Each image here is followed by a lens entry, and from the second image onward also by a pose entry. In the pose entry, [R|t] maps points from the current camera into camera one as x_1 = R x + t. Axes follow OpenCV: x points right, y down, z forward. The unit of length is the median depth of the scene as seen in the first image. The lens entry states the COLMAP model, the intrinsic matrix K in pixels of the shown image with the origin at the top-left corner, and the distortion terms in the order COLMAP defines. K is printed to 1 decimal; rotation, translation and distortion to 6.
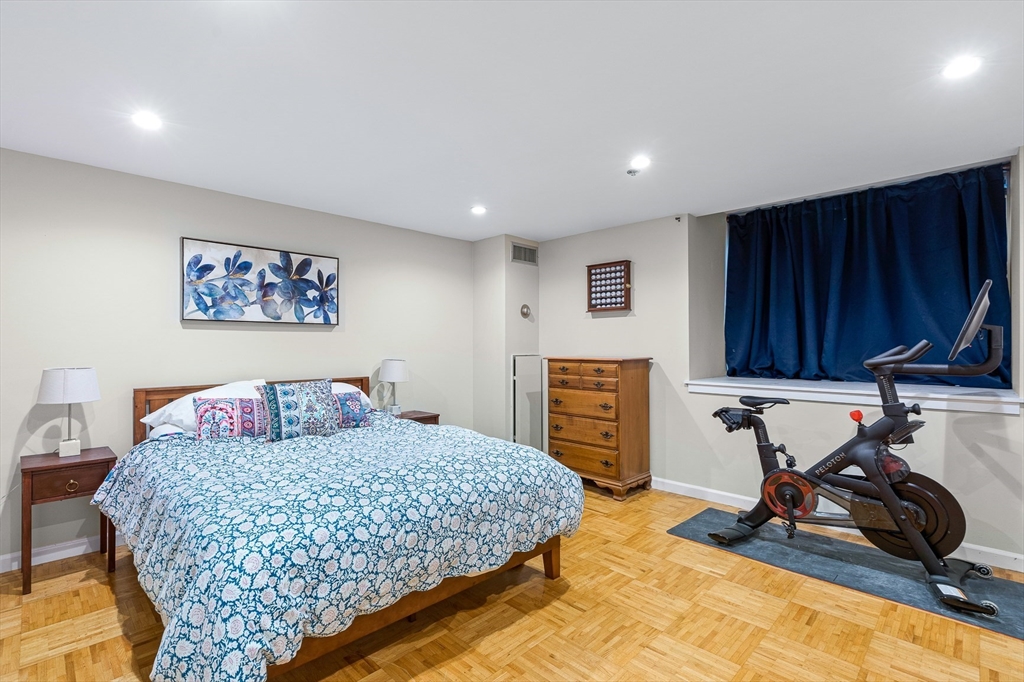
lens RADIAL K [[471.2, 0, 512.0], [0, 471.2, 341.0], [0, 0, 1]] dist [-0.001189, 0.000152]
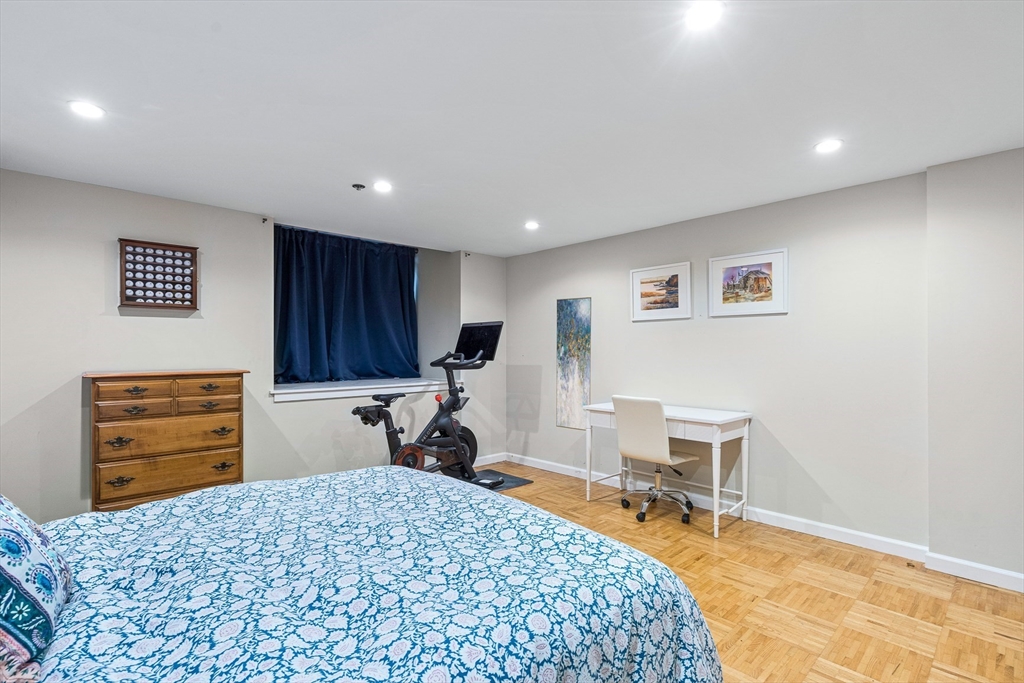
lens RADIAL K [[510.0, 0, 481.8], [0, 510.0, 345.3], [0, 0, 1]] dist [0.000102, 0.000214]
pose [[0.054267, 0.008938, 0.998486, -0.651430], [-0.006412, 0.999942, -0.008602, -0.002182], [-0.998506, -0.005935, 0.054321, 0.518338]]
